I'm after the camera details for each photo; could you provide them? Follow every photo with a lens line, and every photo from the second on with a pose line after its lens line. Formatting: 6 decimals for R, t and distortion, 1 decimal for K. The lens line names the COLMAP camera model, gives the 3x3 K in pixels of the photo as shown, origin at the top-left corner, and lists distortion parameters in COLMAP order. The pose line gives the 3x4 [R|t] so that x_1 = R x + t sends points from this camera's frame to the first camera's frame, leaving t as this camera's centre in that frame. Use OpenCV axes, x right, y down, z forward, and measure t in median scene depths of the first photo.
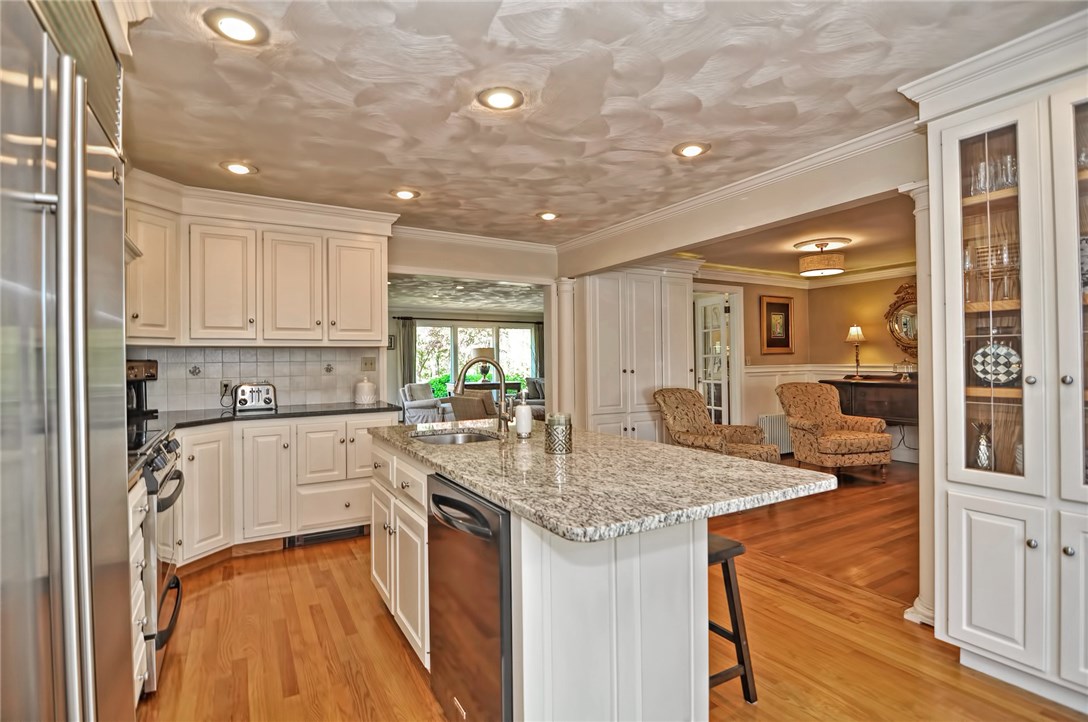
lens RADIAL K [[528.9, 0, 541.3], [0, 528.9, 355.6], [0, 0, 1]] dist [-0.003091, -0.014871]
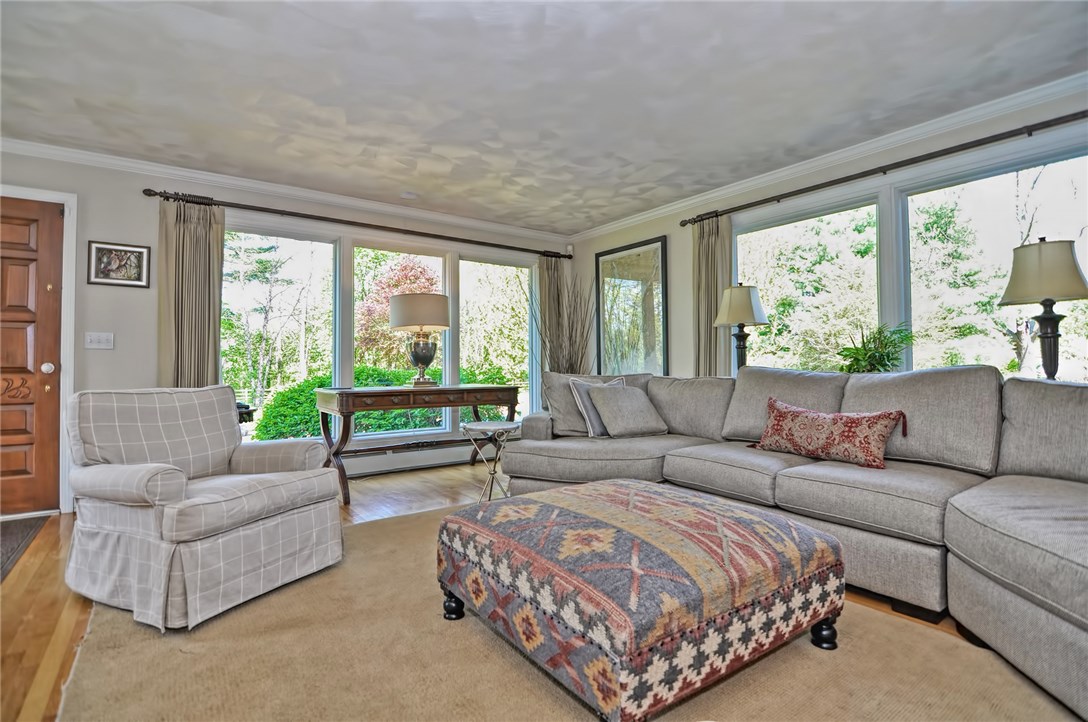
lens RADIAL K [[528.9, 0, 541.3], [0, 528.9, 355.6], [0, 0, 1]] dist [-0.003091, -0.014871]
pose [[0.994632, 0.007142, 0.103233, -0.160842], [-0.006051, 0.999923, -0.010875, 0.085109], [-0.103302, 0.010192, 0.994598, 1.620341]]
